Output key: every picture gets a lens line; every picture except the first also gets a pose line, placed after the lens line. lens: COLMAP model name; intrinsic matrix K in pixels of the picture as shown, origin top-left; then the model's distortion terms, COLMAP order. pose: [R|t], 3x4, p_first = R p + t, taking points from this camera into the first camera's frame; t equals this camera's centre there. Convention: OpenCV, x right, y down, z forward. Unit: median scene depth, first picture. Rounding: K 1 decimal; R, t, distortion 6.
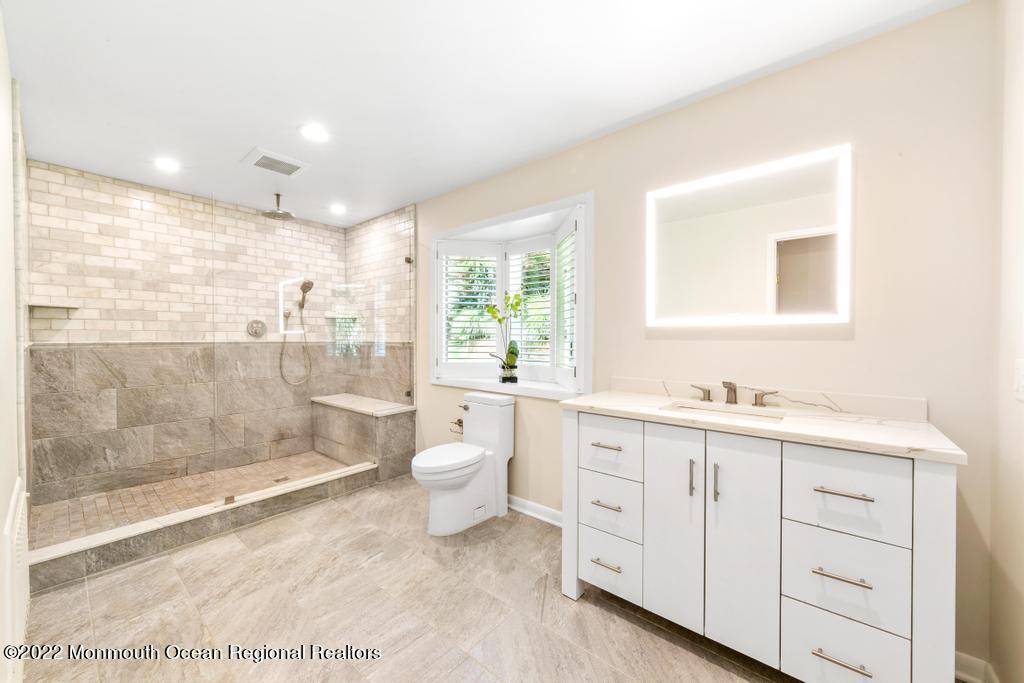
lens RADIAL K [[396.9, 0, 519.5], [0, 396.9, 341.8], [0, 0, 1]] dist [0.002914, -0.000172]
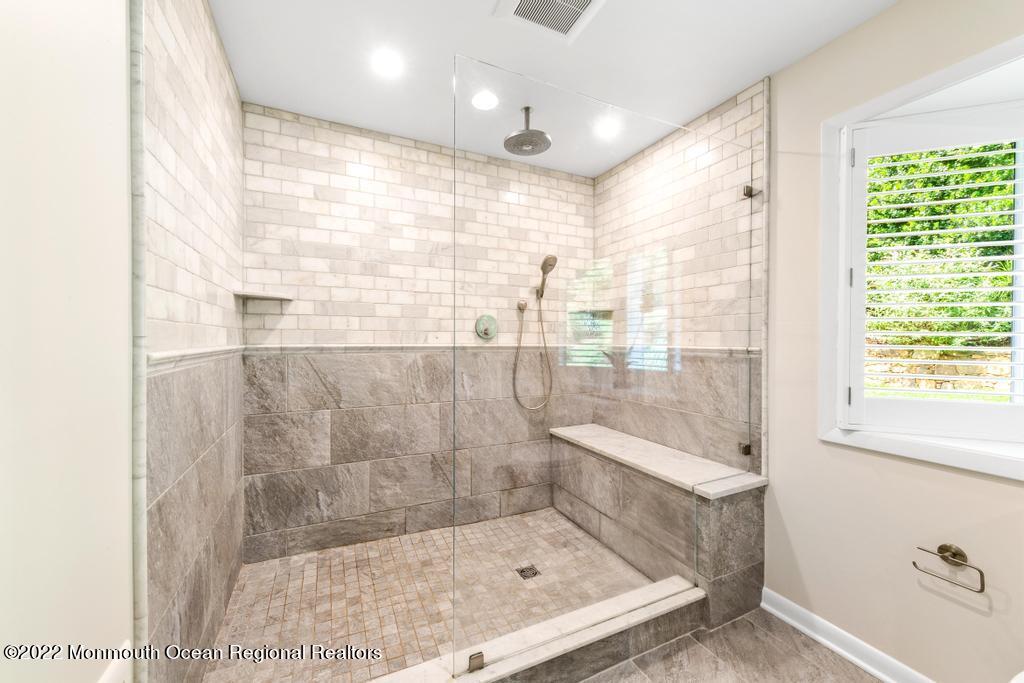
lens RADIAL K [[396.9, 0, 507.7], [0, 396.9, 341.3], [0, 0, 1]] dist [0.002914, -0.000172]
pose [[0.907220, 0.005065, -0.420625, -0.367217], [-0.008153, 0.999951, -0.005543, -0.005468], [0.420577, 0.008457, 0.907218, 0.422777]]
